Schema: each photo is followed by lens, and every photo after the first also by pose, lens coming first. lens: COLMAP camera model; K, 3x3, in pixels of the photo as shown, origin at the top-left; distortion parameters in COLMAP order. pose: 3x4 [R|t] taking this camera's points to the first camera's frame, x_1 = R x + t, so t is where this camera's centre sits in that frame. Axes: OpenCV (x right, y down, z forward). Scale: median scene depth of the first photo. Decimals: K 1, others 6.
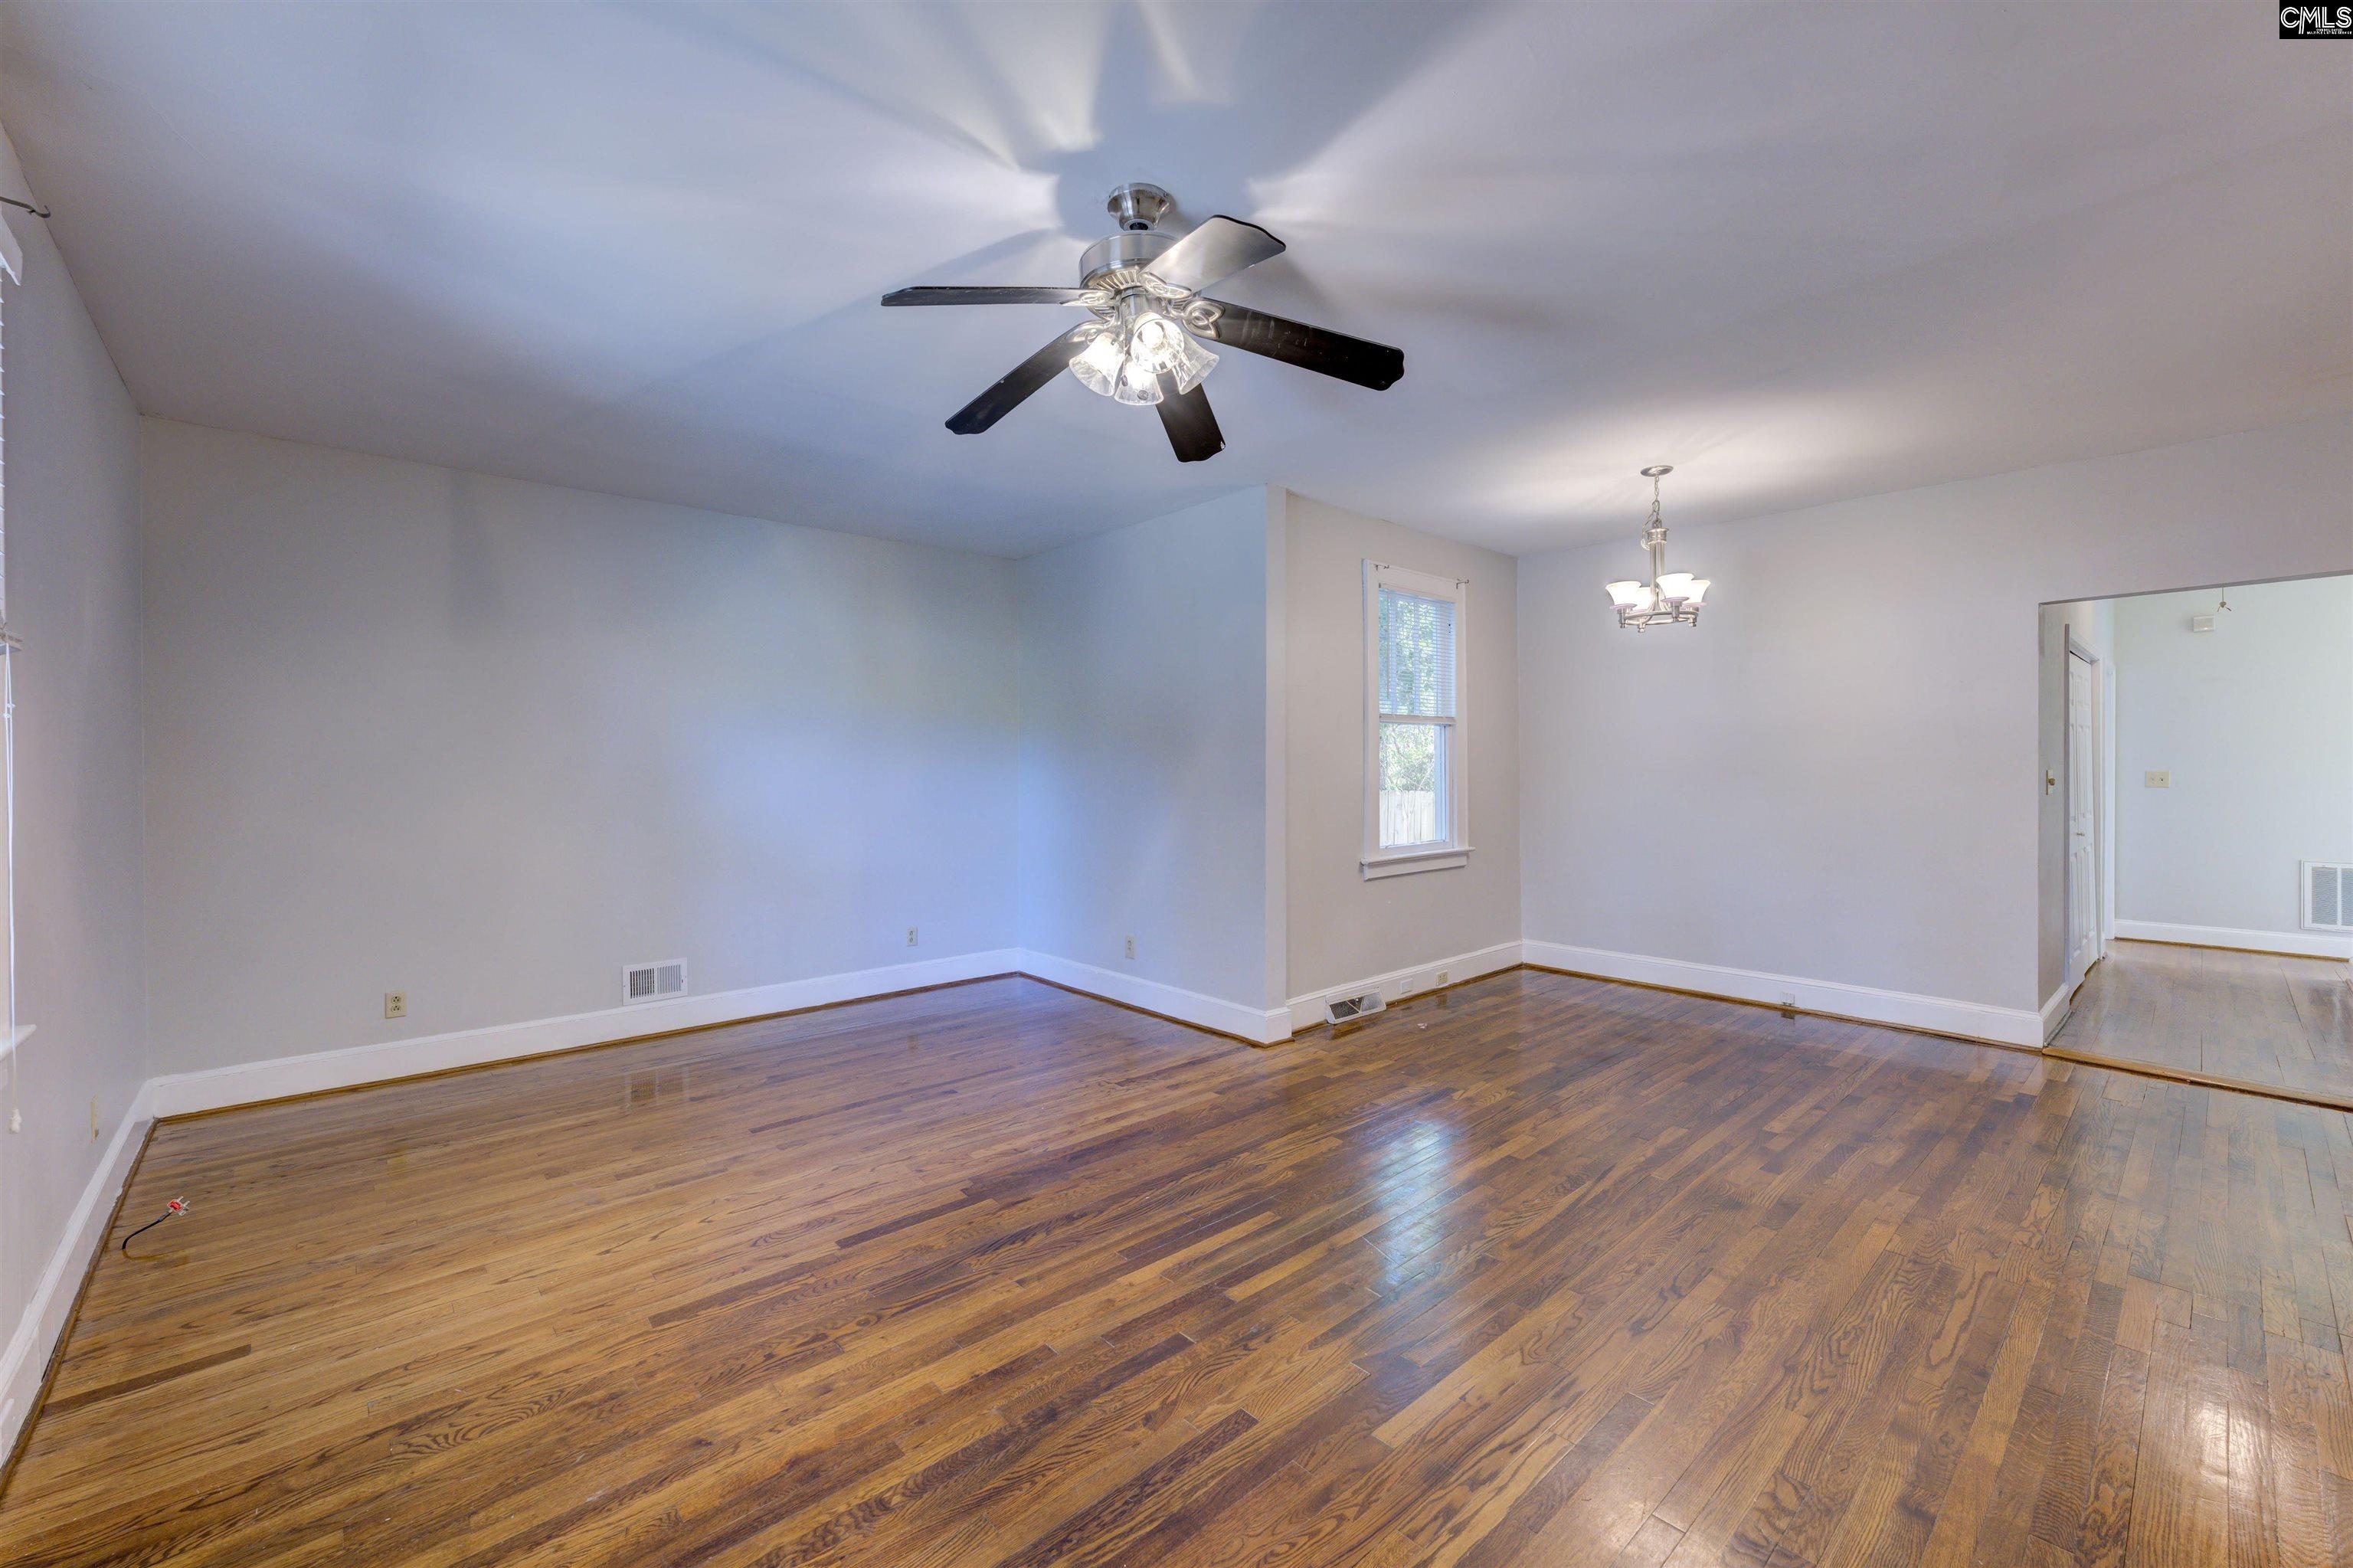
lens RADIAL K [[931.3, 0, 1170.5], [0, 931.3, 781.3], [0, 0, 1]] dist [0.000061, 0.000066]
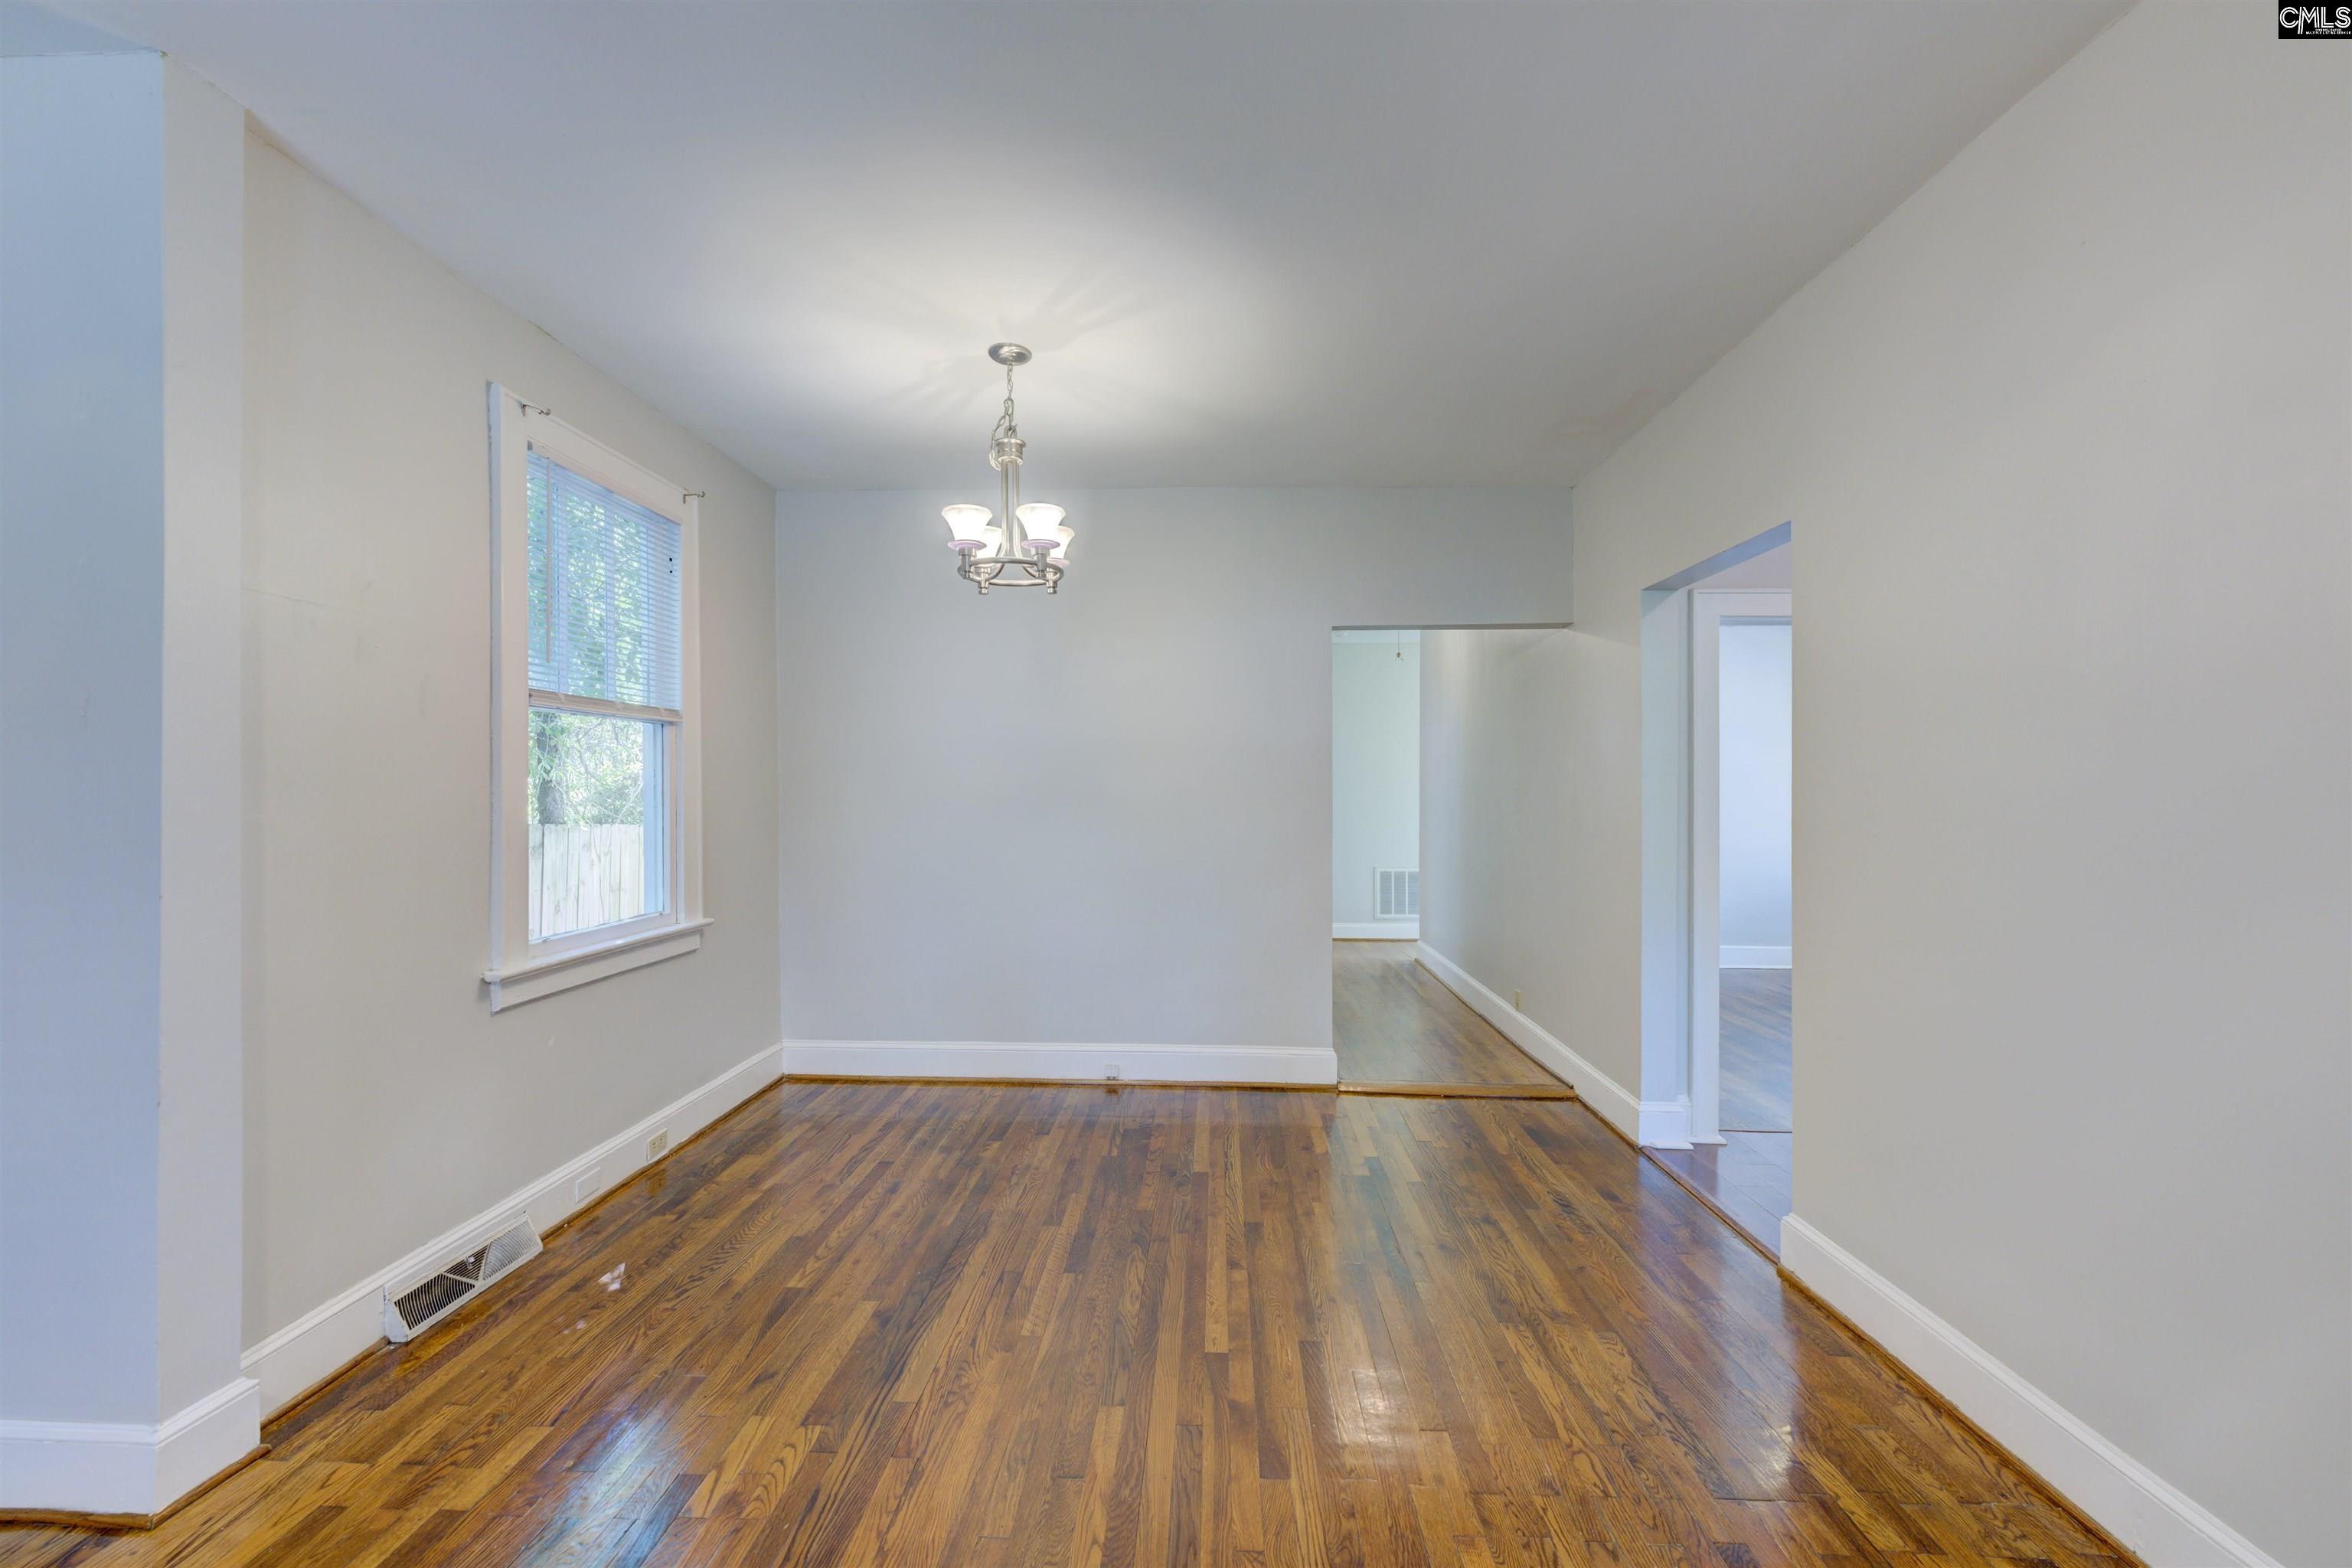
lens RADIAL K [[926.9, 0, 1172.6], [0, 926.9, 794.5], [0, 0, 1]] dist [0.000285, 0.000496]
pose [[0.697692, 0.004319, 0.716385, 0.143645], [0.005773, 0.999915, -0.011651, -0.006634], [-0.716375, 0.012265, 0.697608, 0.520392]]
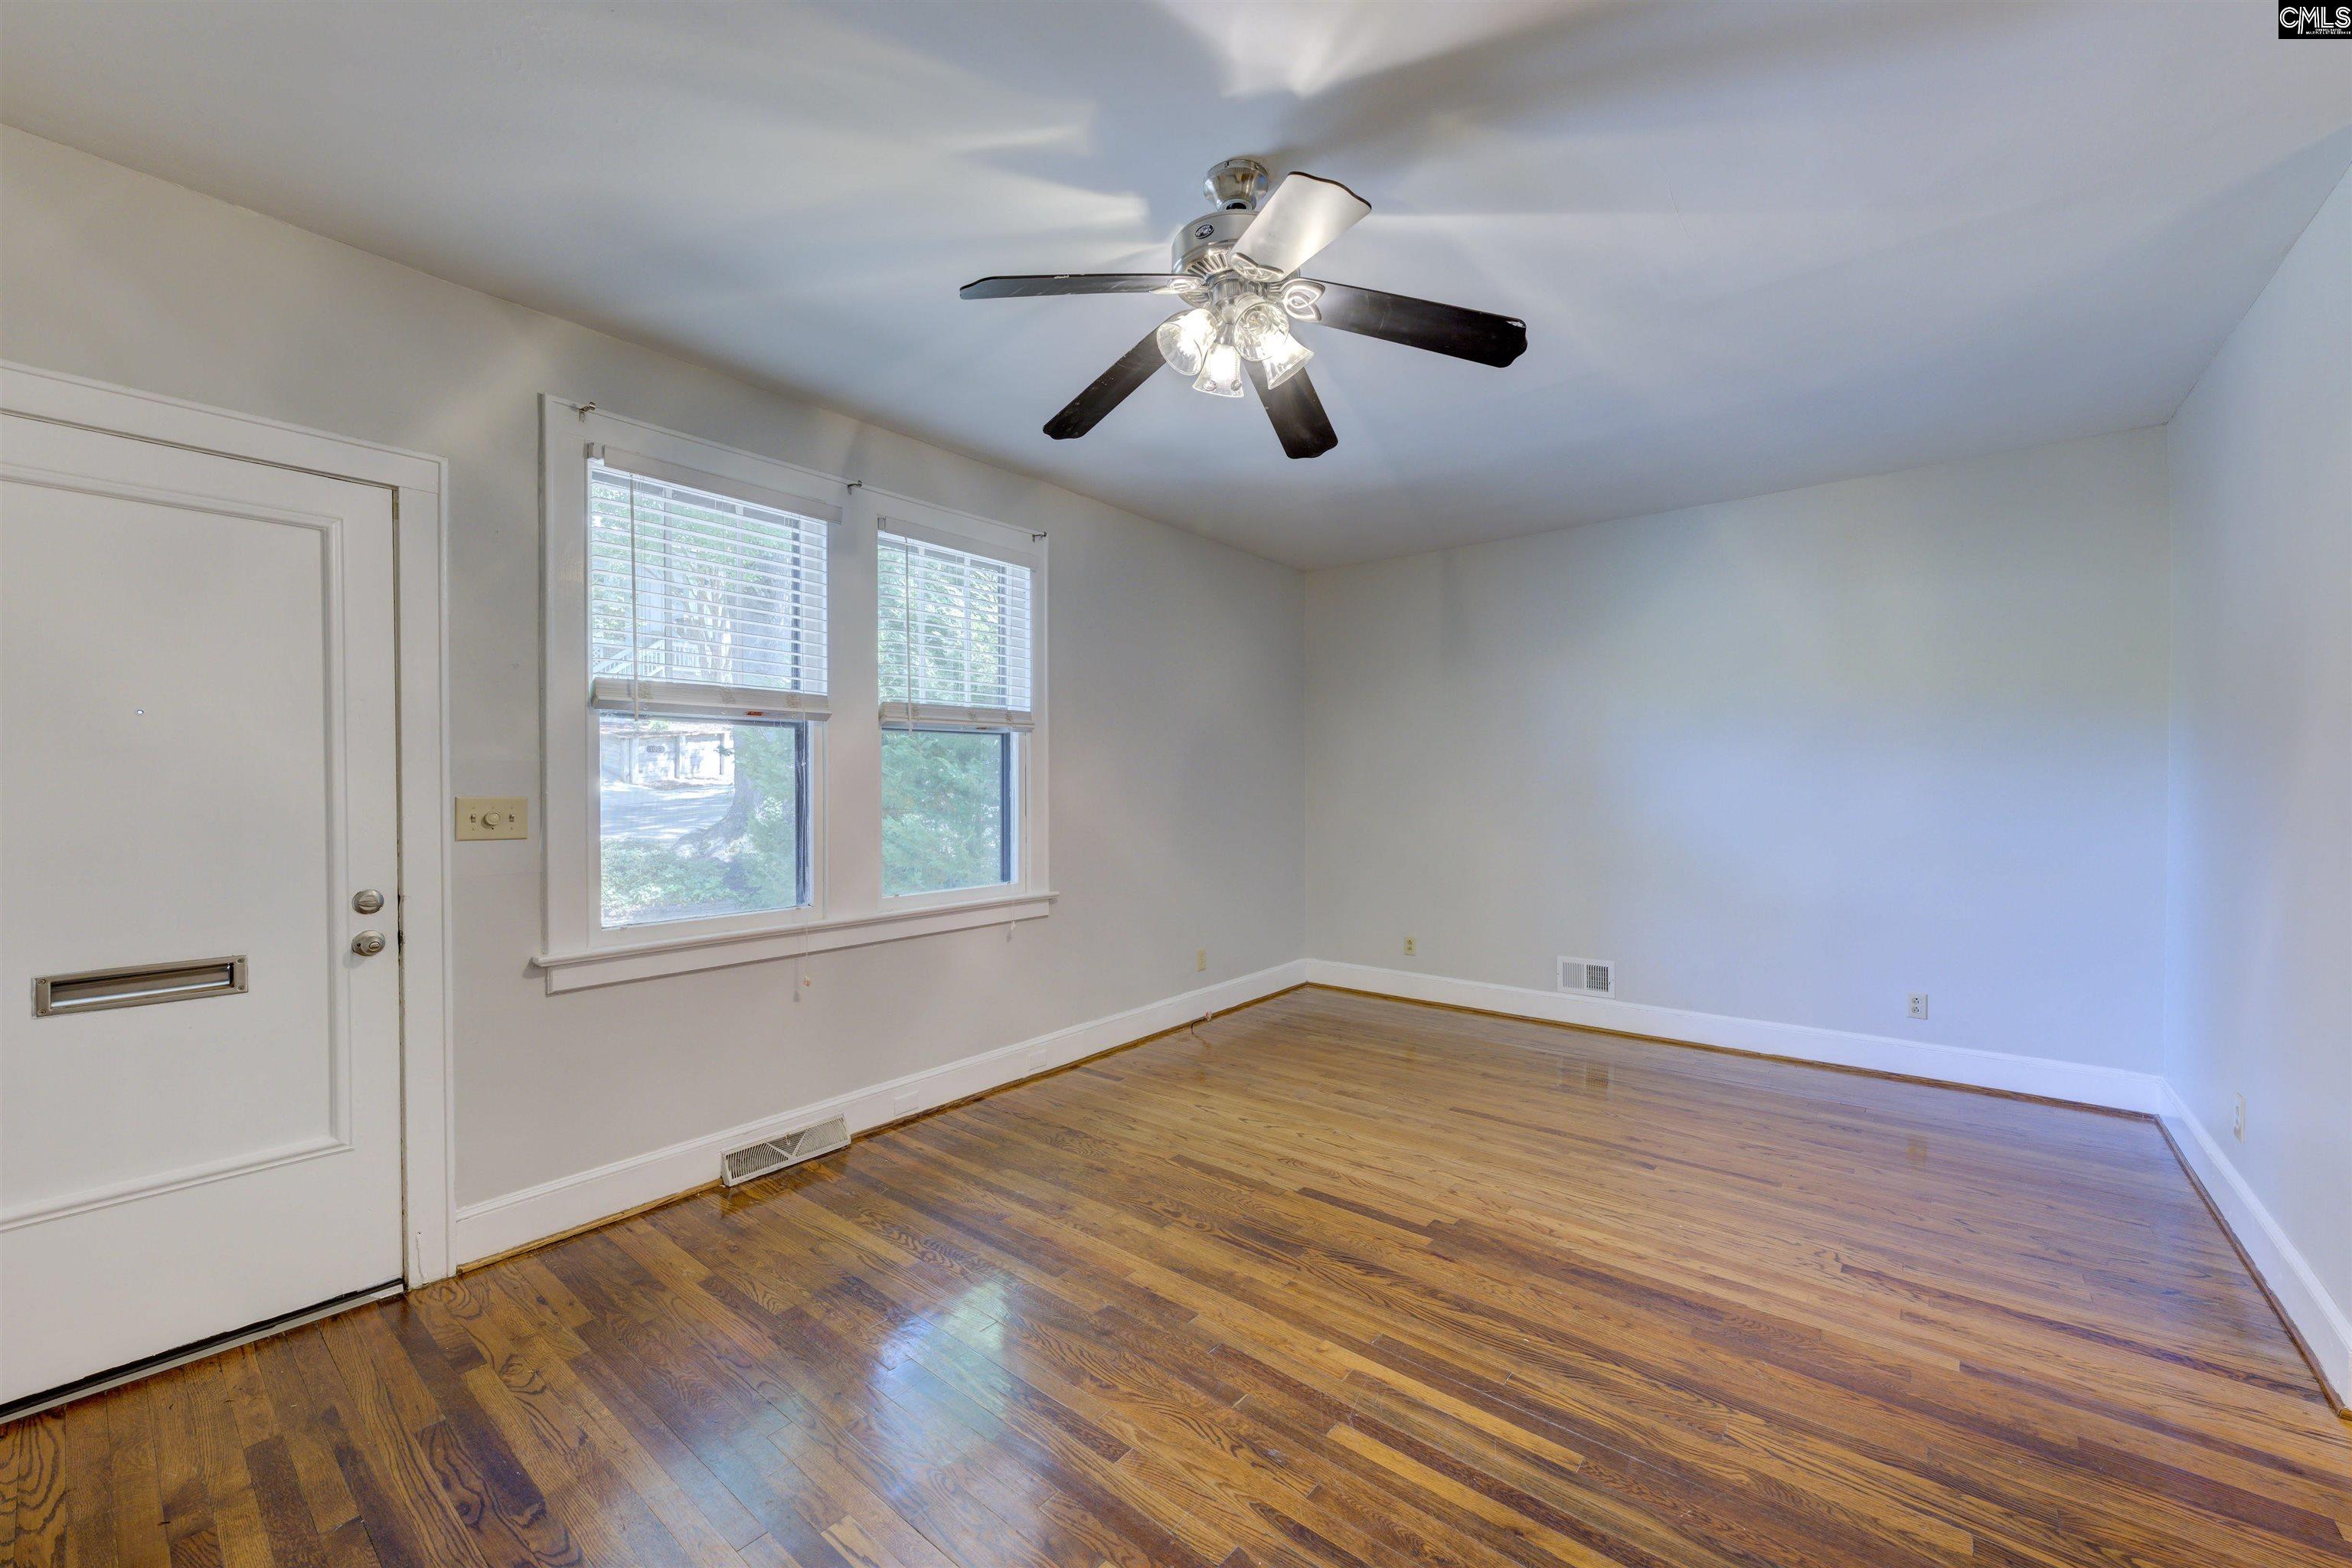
lens RADIAL K [[930.9, 0, 1170.0], [0, 930.9, 781.3], [0, 0, 1]] dist [0.000061, 0.000066]
pose [[0.152692, 0.003969, -0.988266, 0.536820], [-0.010501, 0.999942, 0.002393, -0.007192], [0.988218, 0.010013, 0.152725, 0.465096]]
